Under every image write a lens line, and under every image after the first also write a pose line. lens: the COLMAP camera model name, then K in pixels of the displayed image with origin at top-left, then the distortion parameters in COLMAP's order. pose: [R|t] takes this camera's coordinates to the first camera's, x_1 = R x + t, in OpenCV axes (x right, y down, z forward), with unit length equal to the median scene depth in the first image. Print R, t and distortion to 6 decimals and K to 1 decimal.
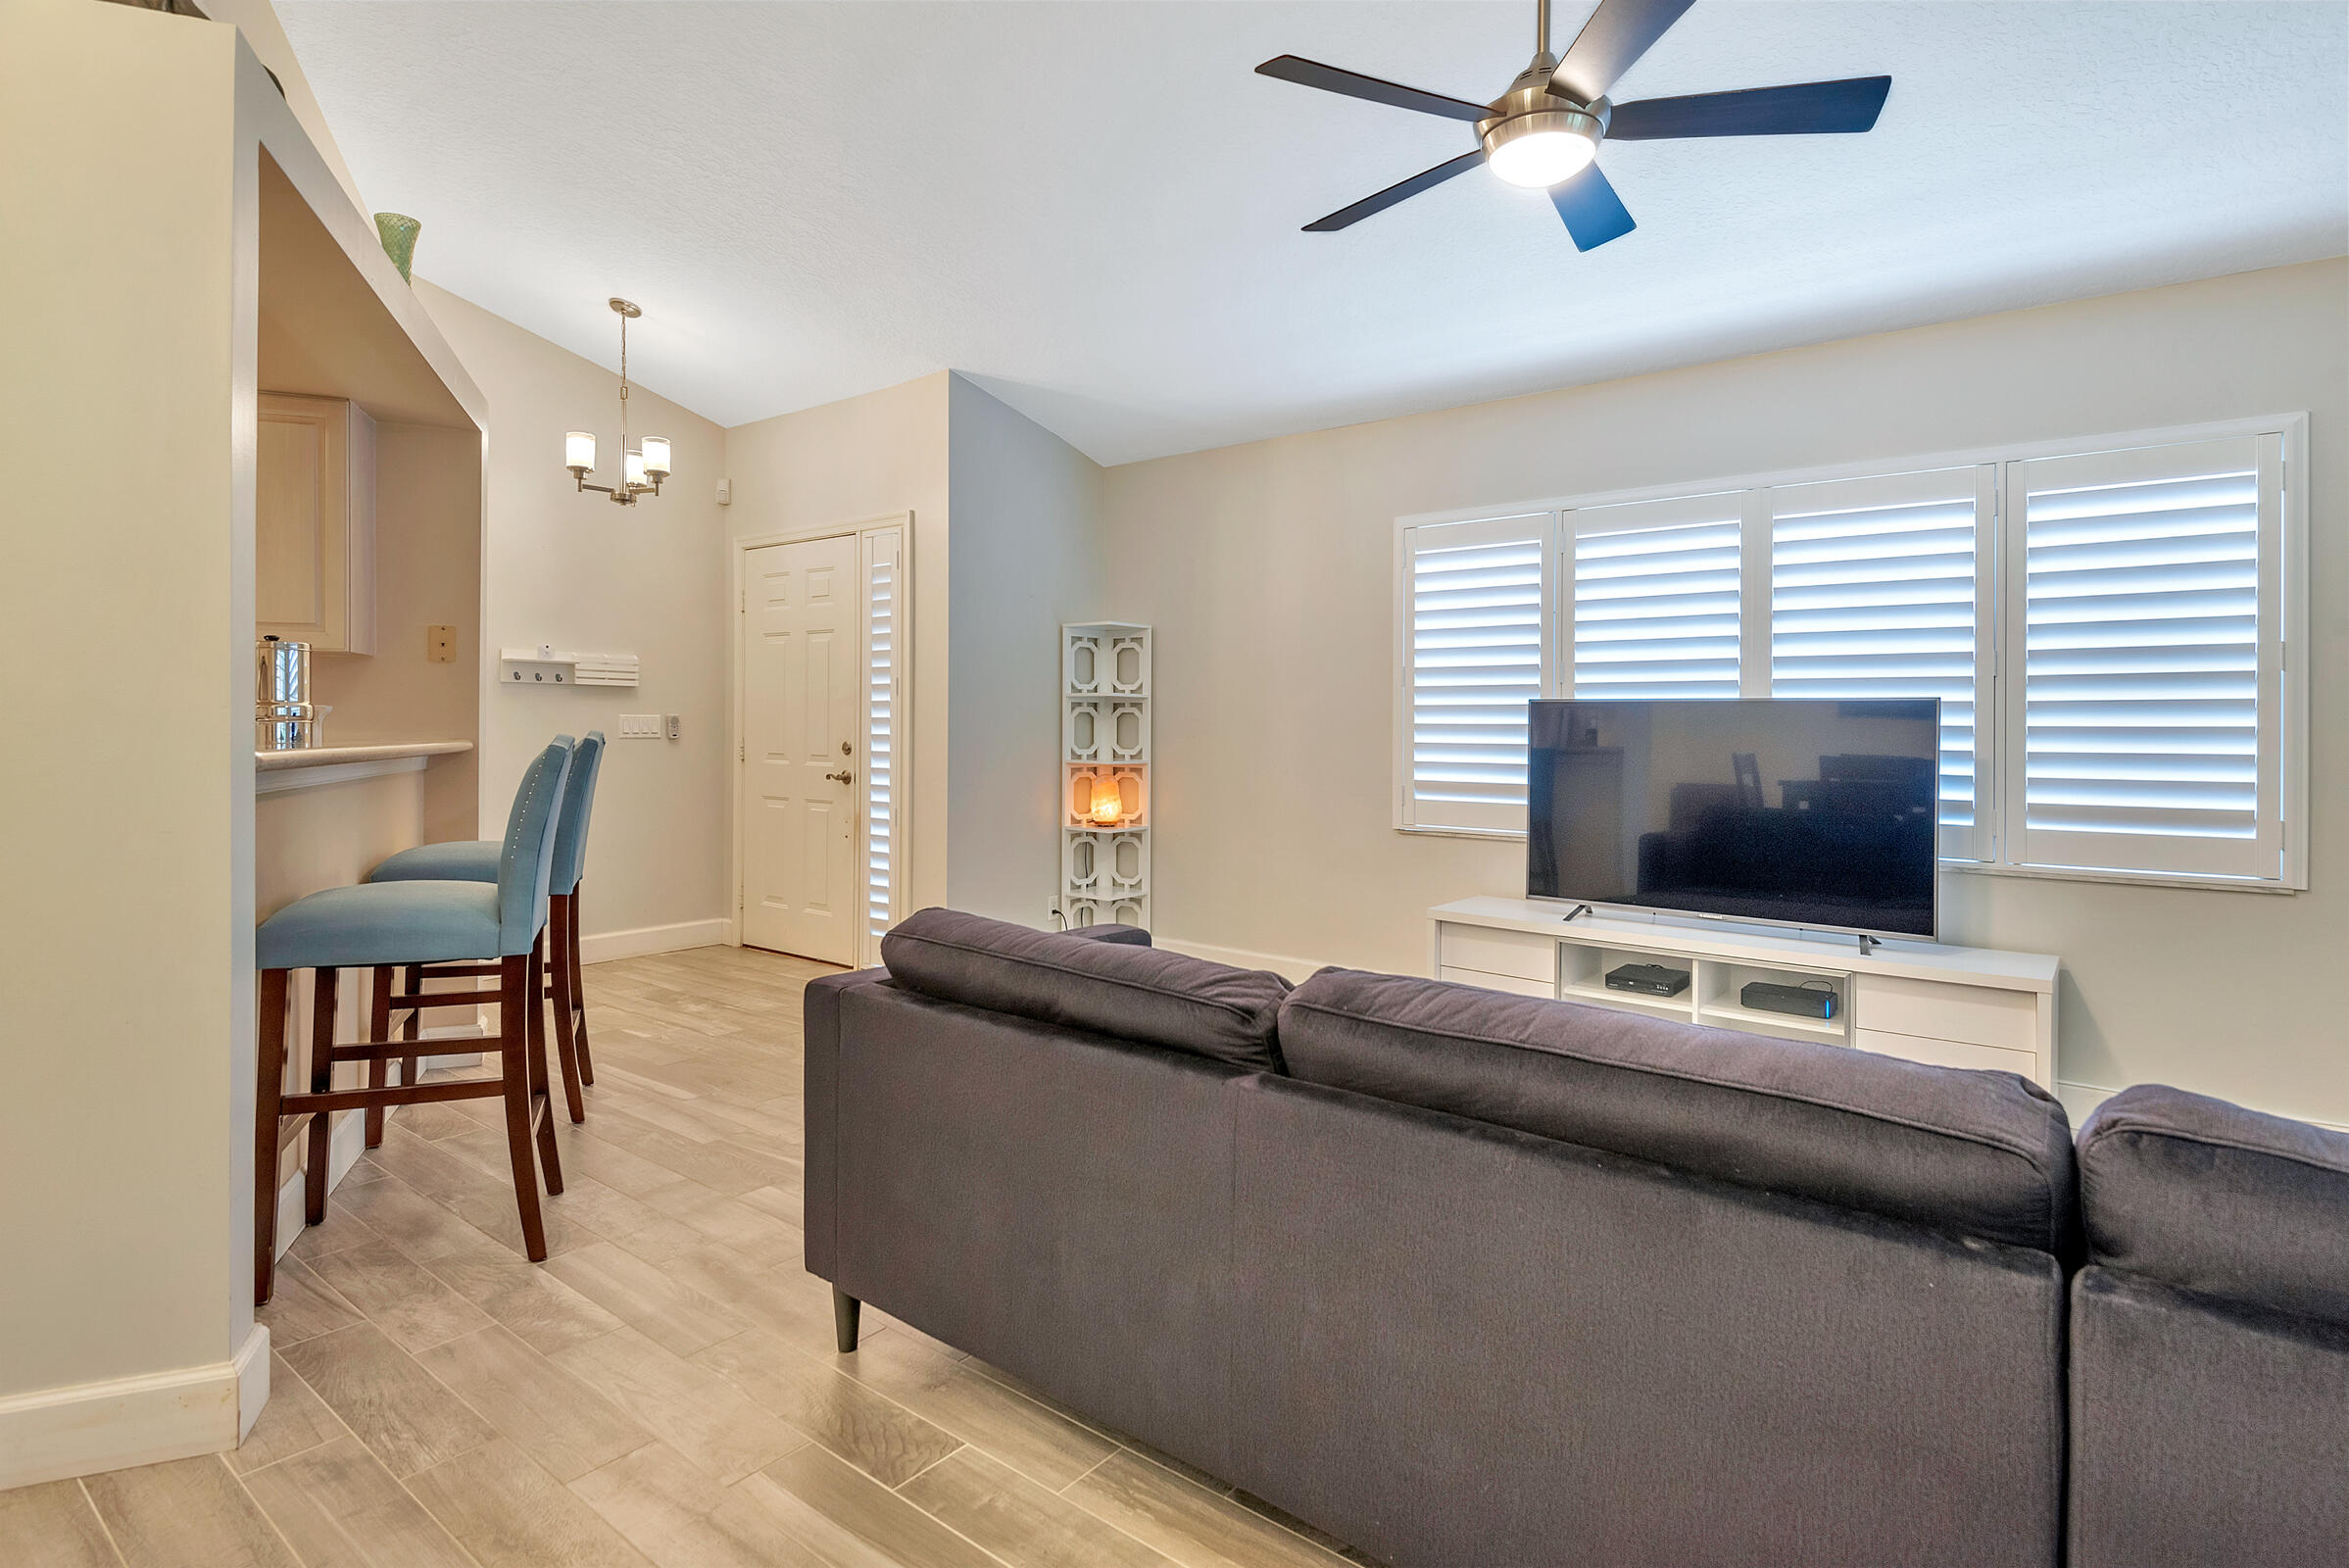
lens RADIAL K [[1182.8, 0, 1180.5], [0, 1182.8, 726.0], [0, 0, 1]] dist [0.023408, -0.020534]
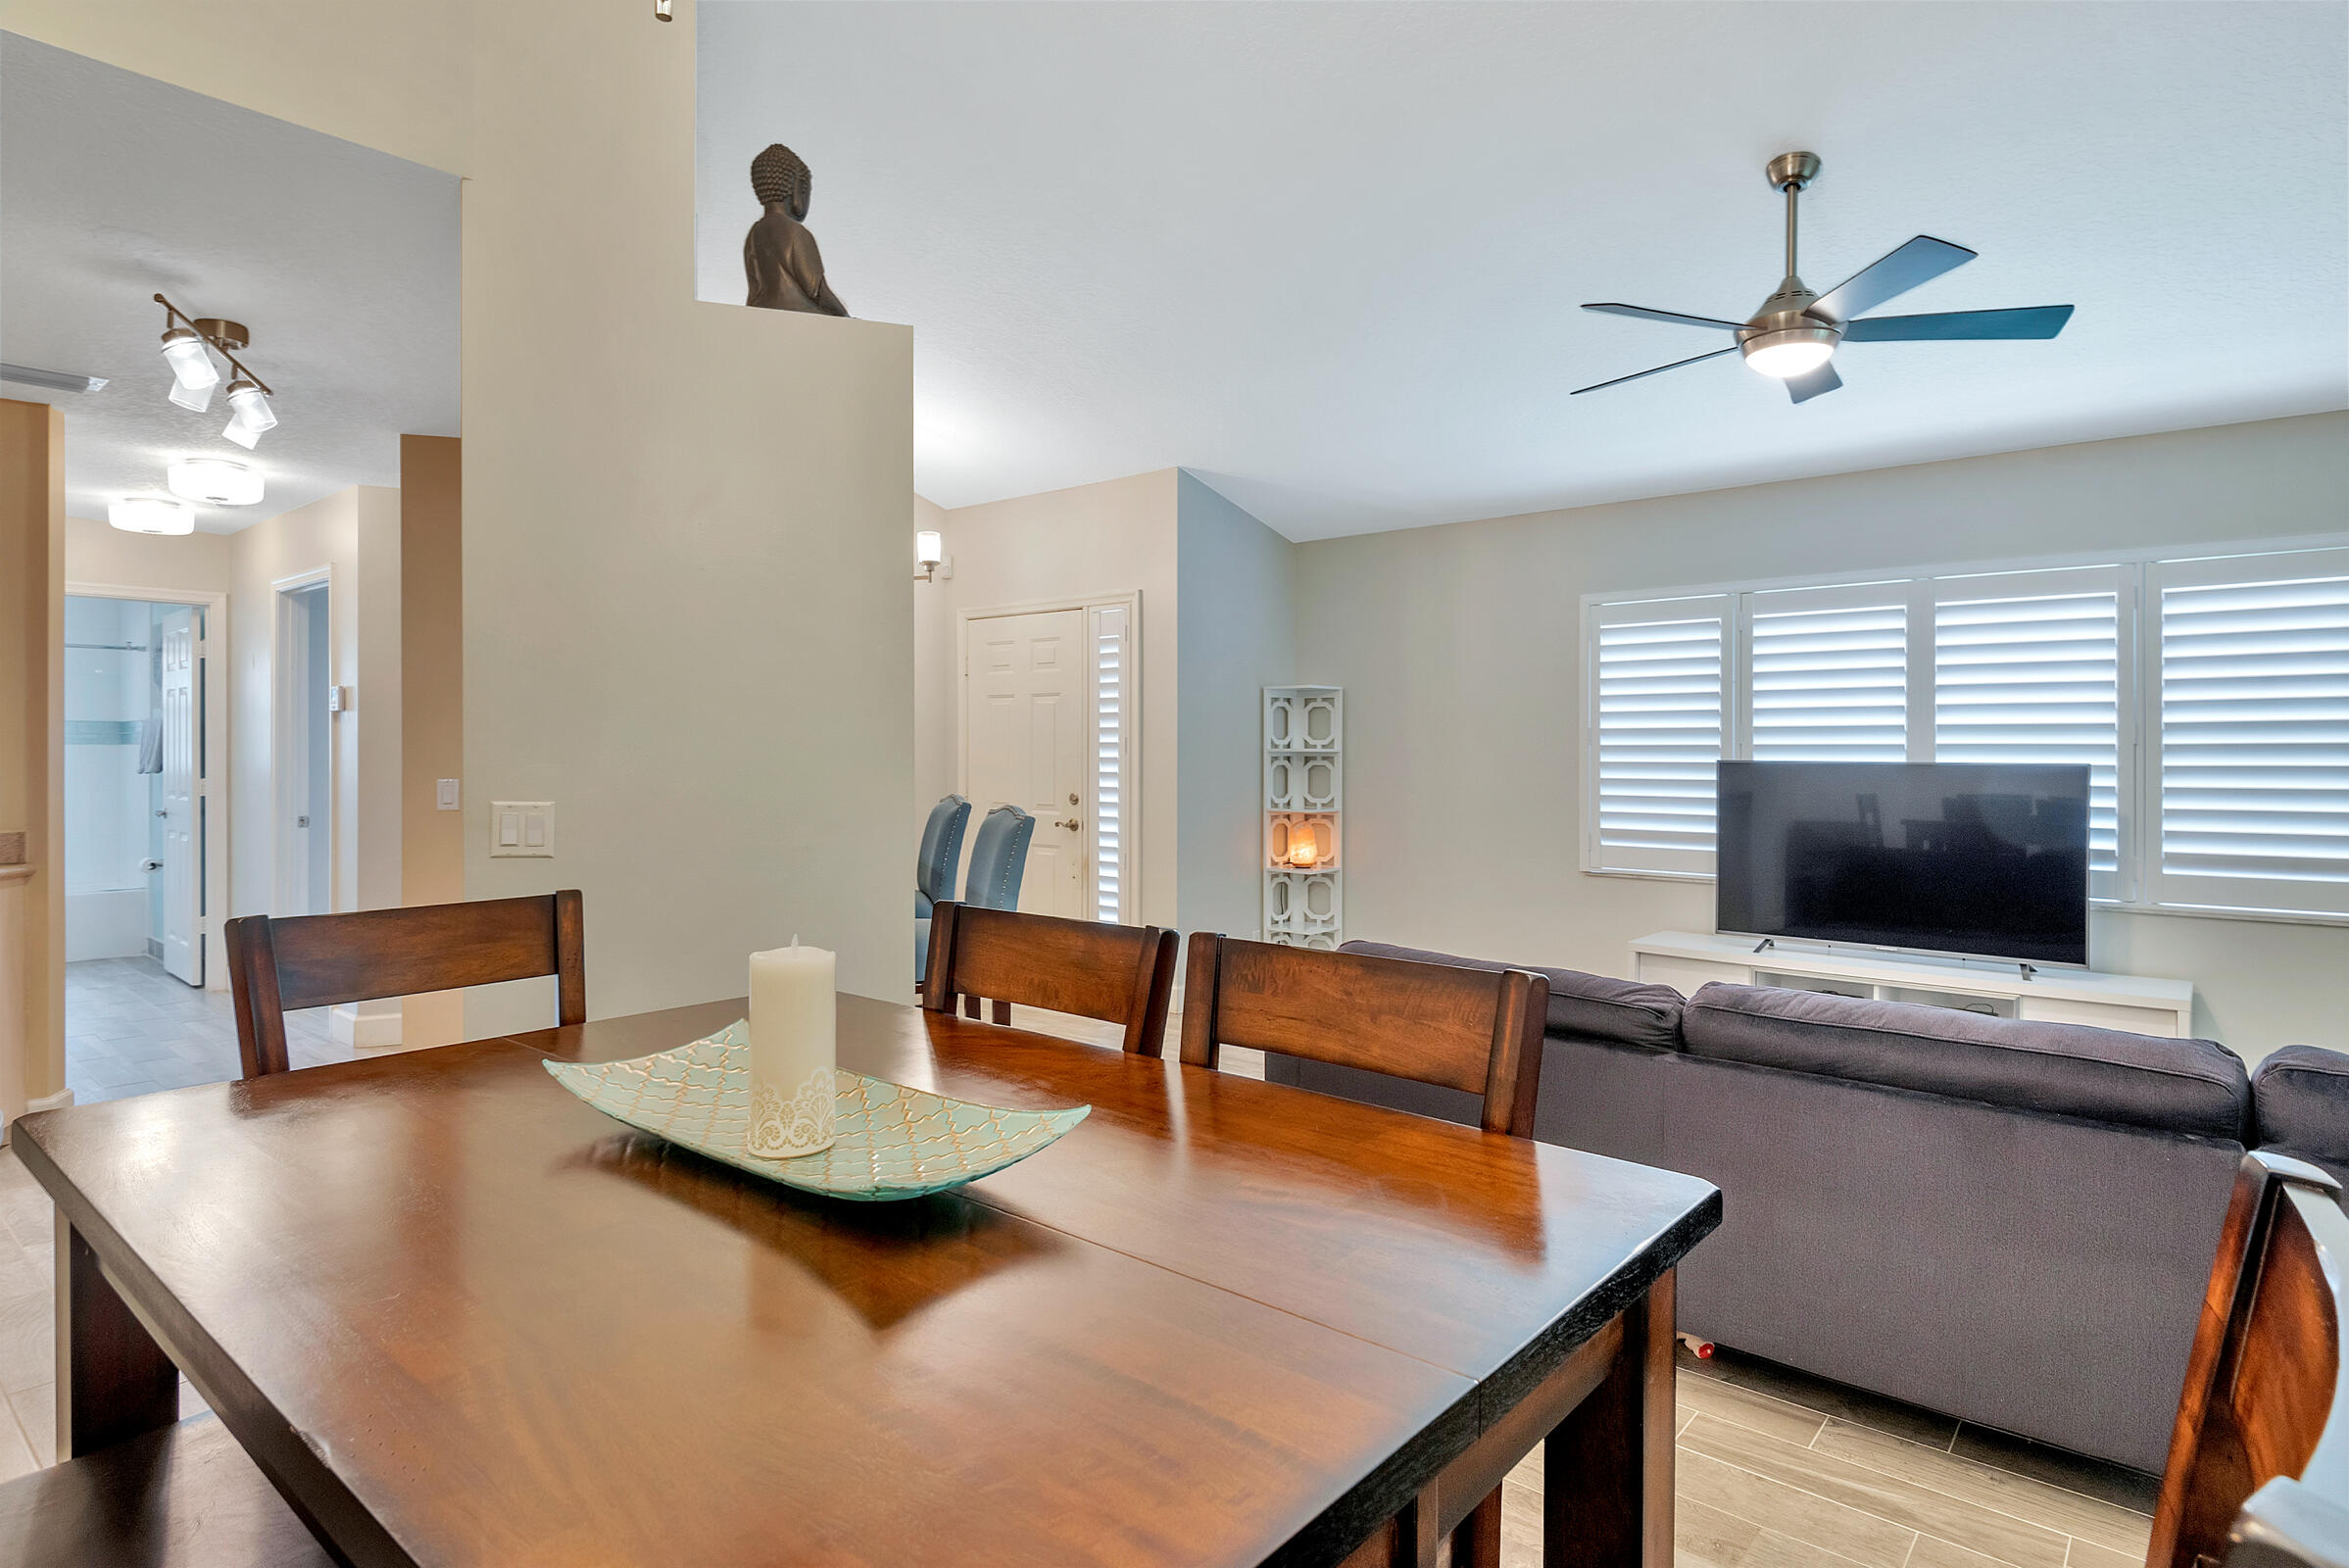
lens RADIAL K [[1227.5, 0, 1168.7], [0, 1227.5, 751.5], [0, 0, 1]] dist [0.002493, -0.010697]
pose [[0.999239, -0.004632, -0.038729, -0.185794], [0.004599, 0.999989, -0.000951, -0.031331], [0.038732, 0.000772, 0.999249, -0.205616]]
